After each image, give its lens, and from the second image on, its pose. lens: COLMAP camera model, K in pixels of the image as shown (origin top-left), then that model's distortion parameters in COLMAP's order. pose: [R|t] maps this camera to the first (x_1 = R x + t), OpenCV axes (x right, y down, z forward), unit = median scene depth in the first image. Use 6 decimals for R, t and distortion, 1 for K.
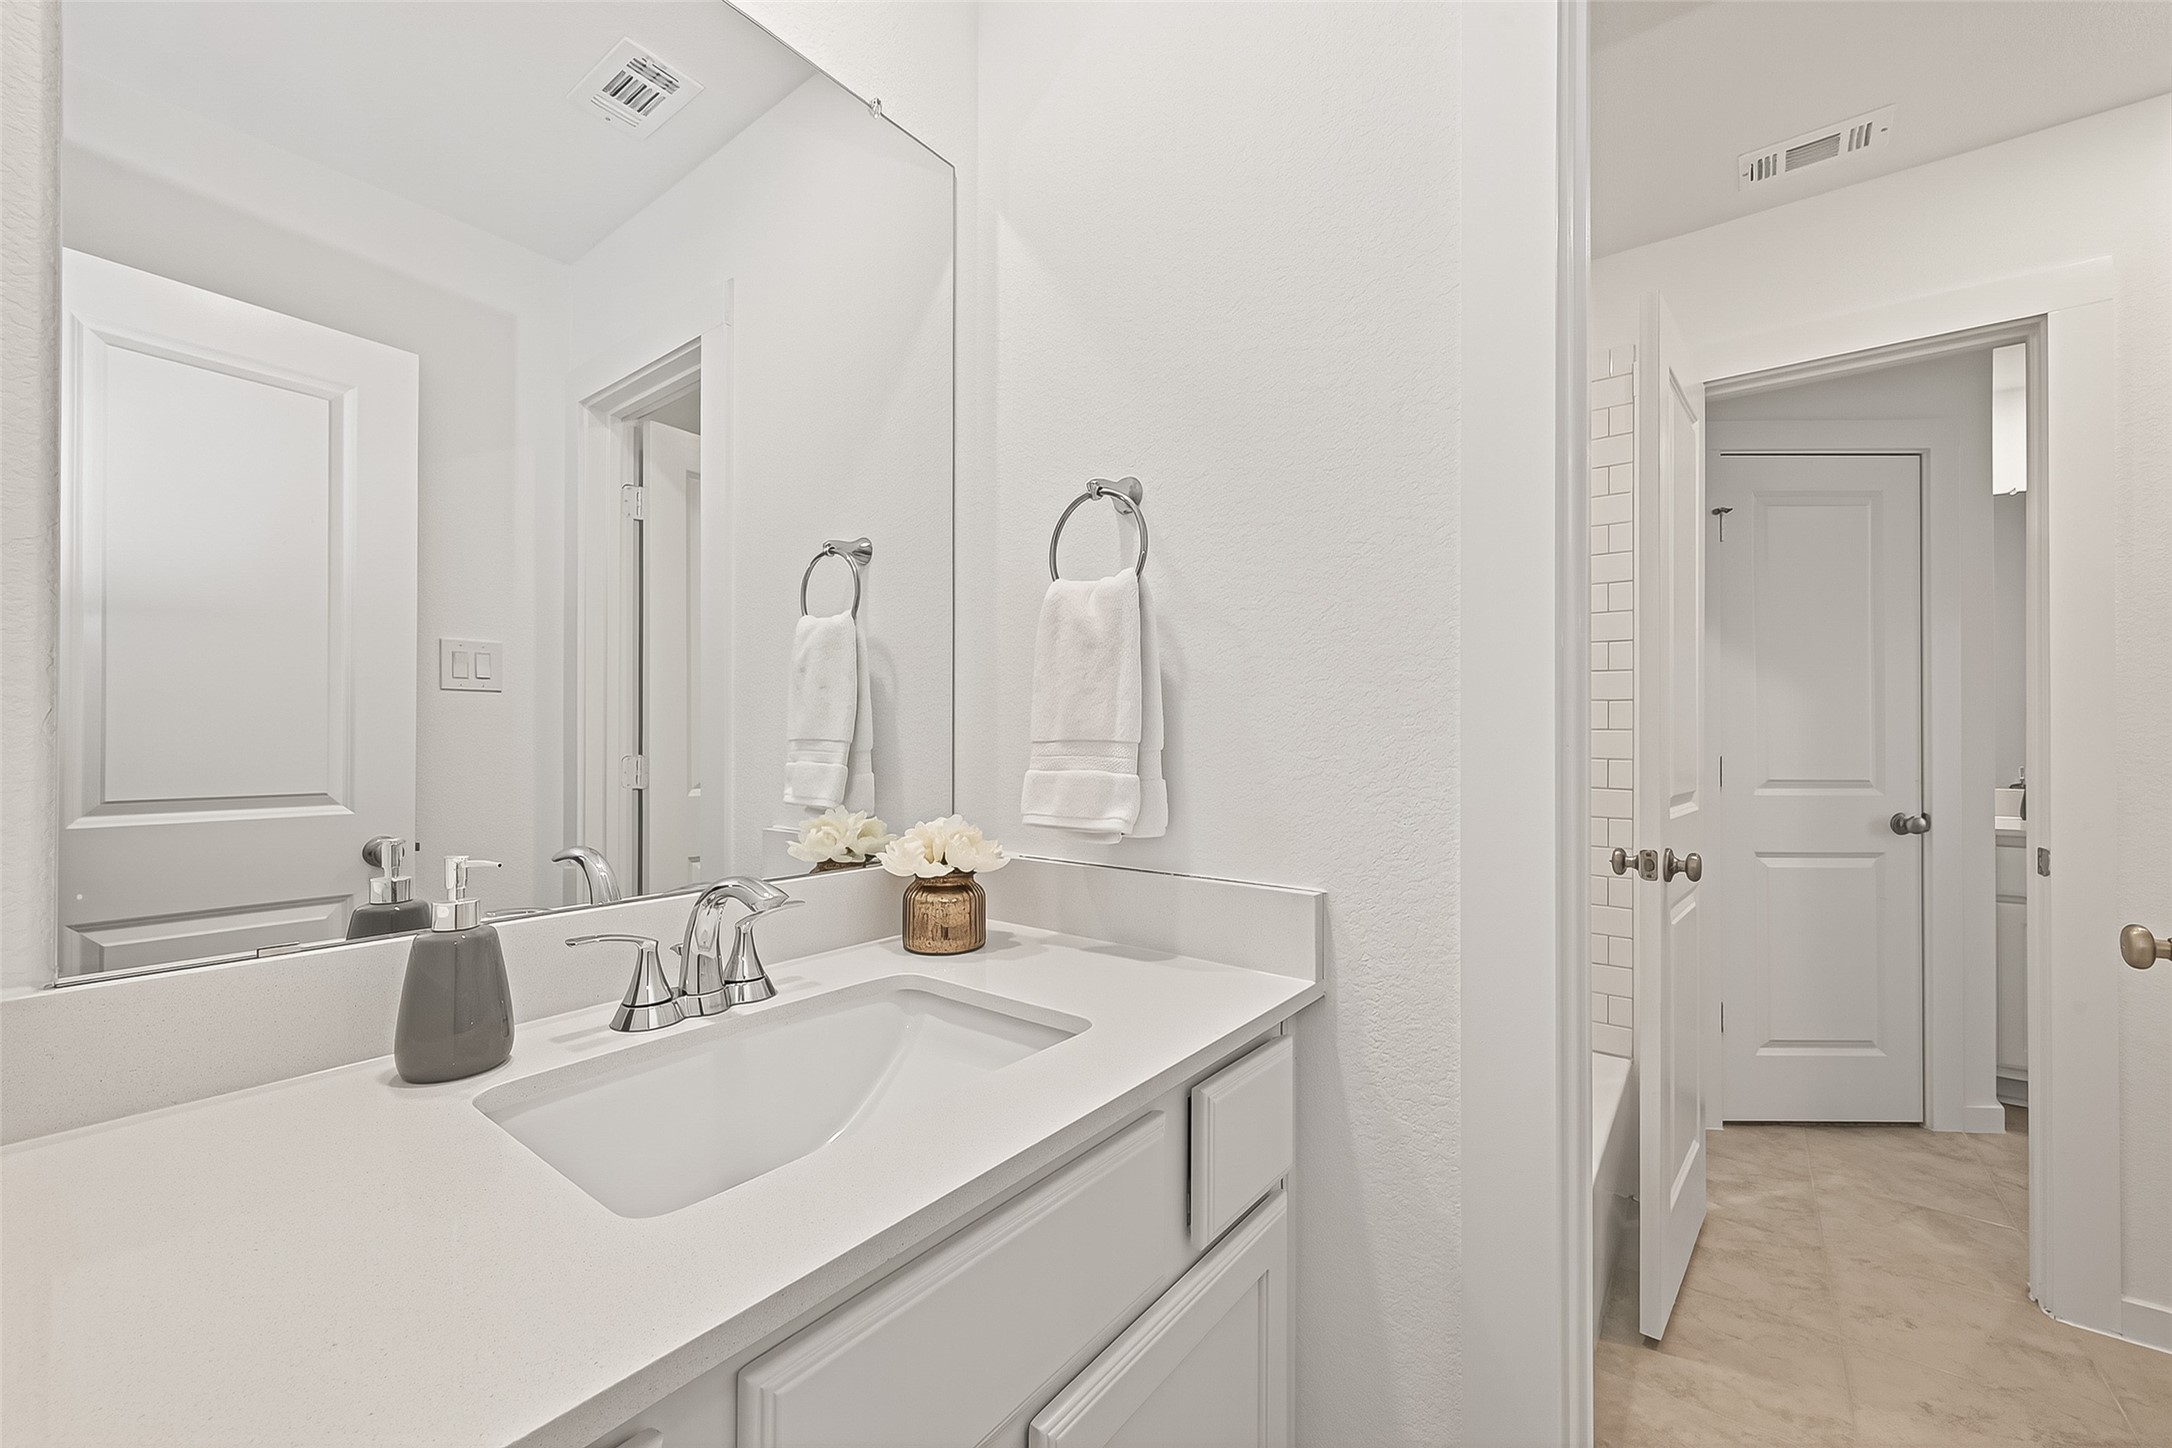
lens RADIAL K [[849.0, 0, 1083.0], [0, 849.0, 730.1], [0, 0, 1]] dist [0.013251, -0.000225]
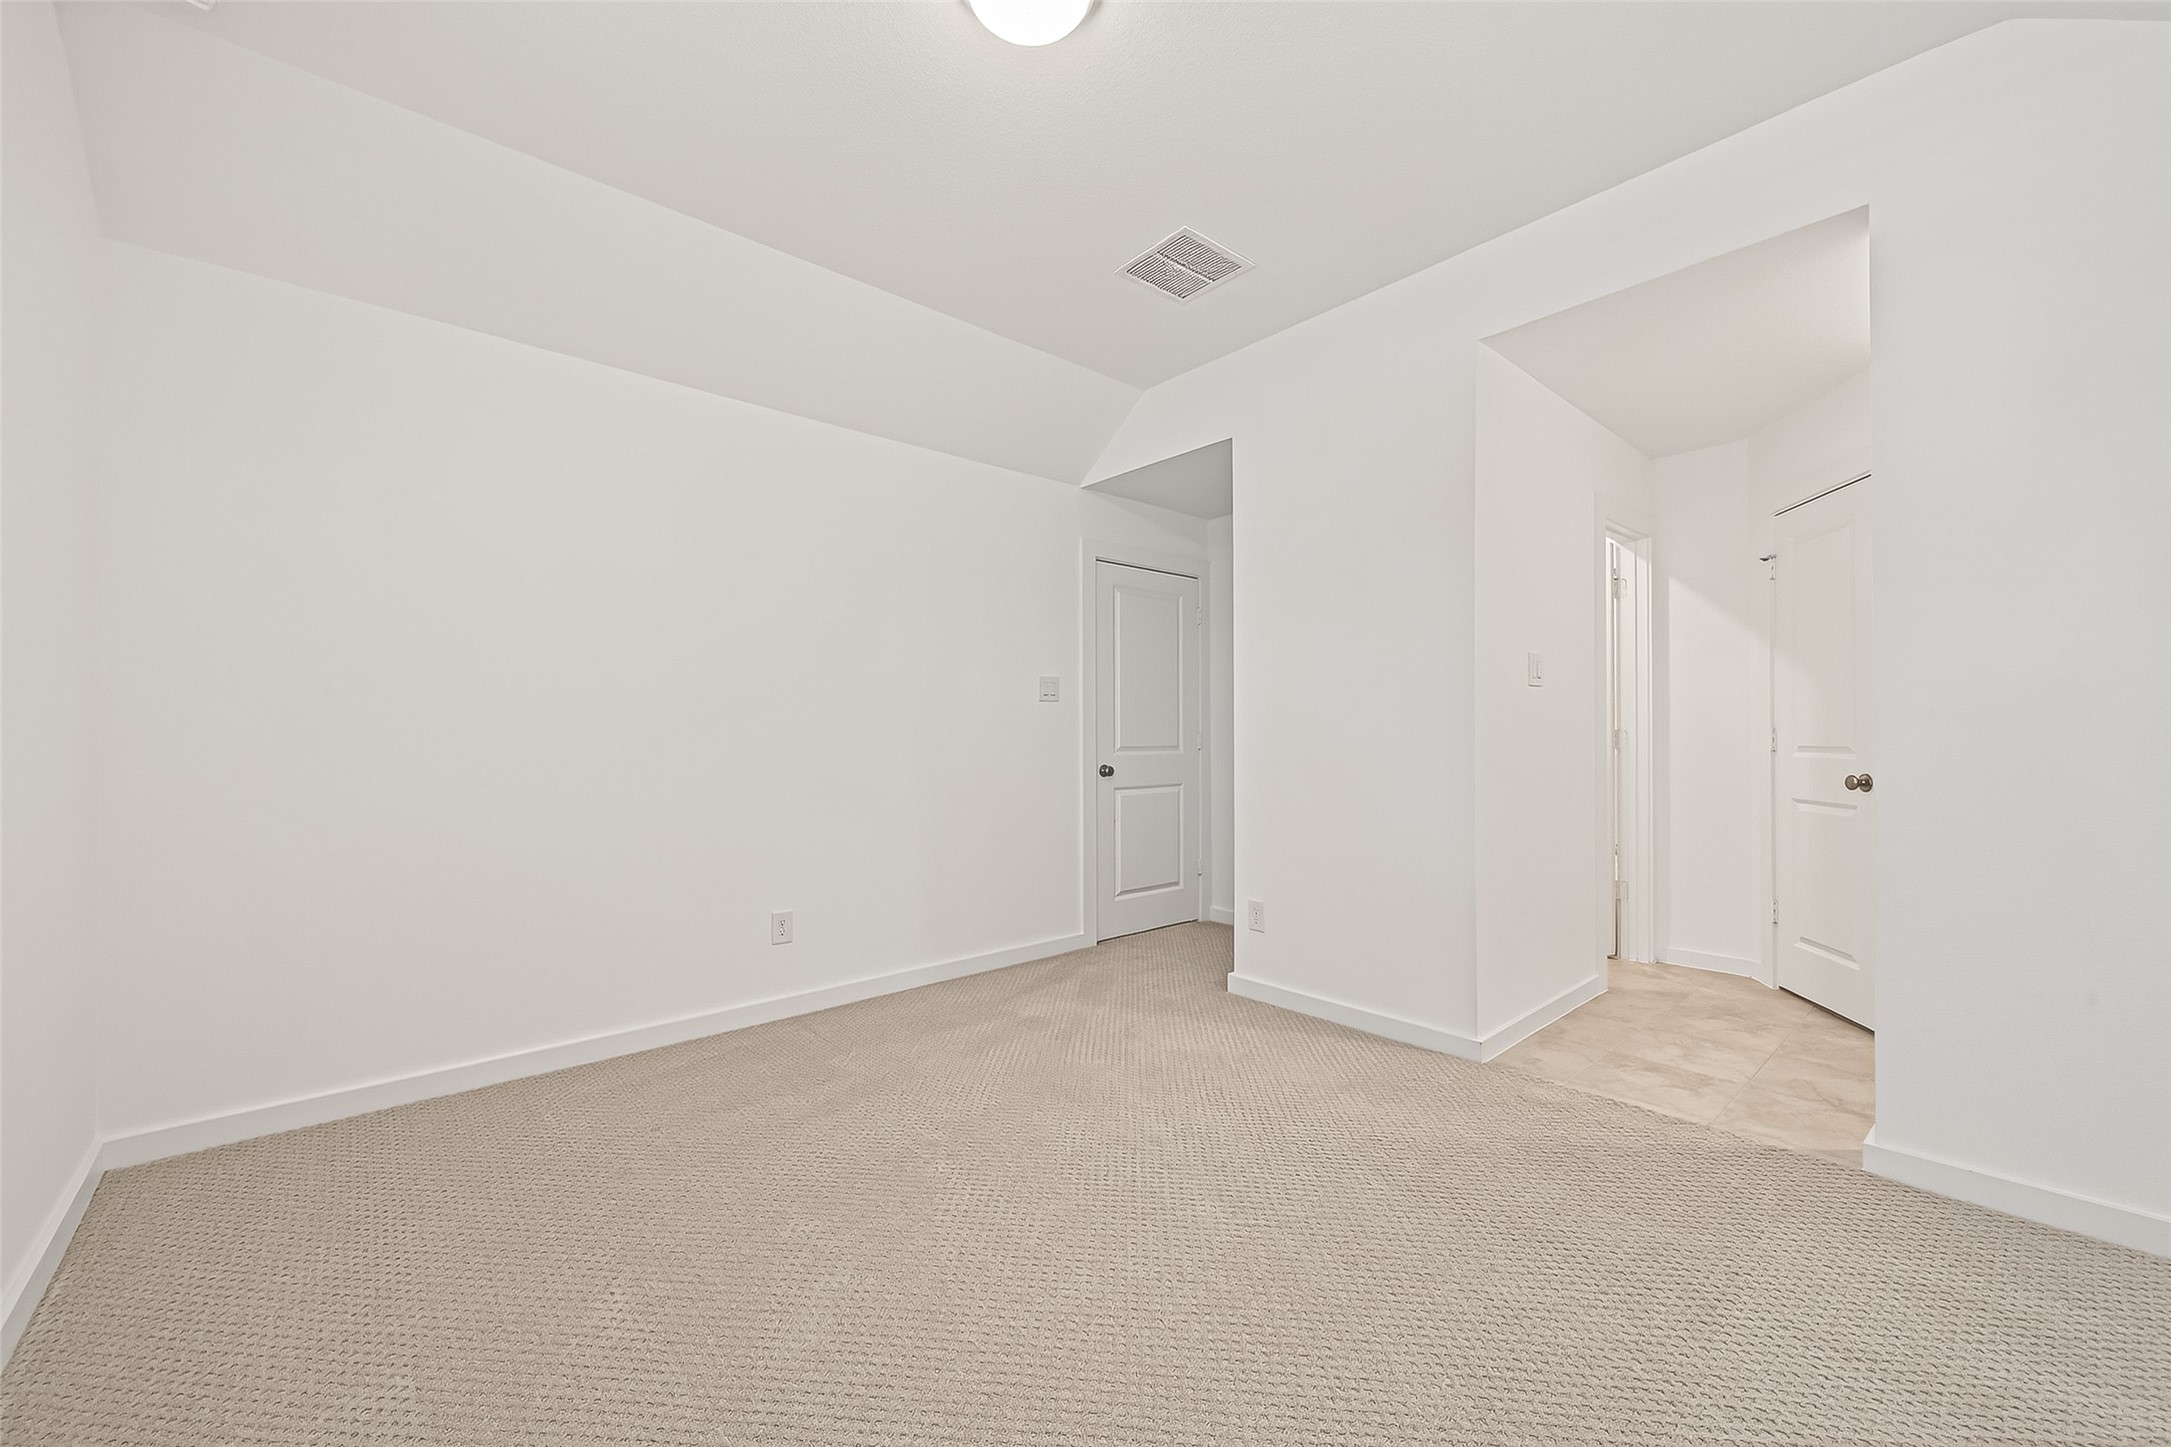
lens RADIAL K [[848.6, 0, 1083.6], [0, 848.6, 730.4], [0, 0, 1]] dist [0.013251, -0.000225]
pose [[-0.183170, -0.007576, -0.983052, 2.380385], [0.004999, 0.999950, -0.008638, 0.040571], [0.983069, -0.006497, -0.183123, 0.137496]]
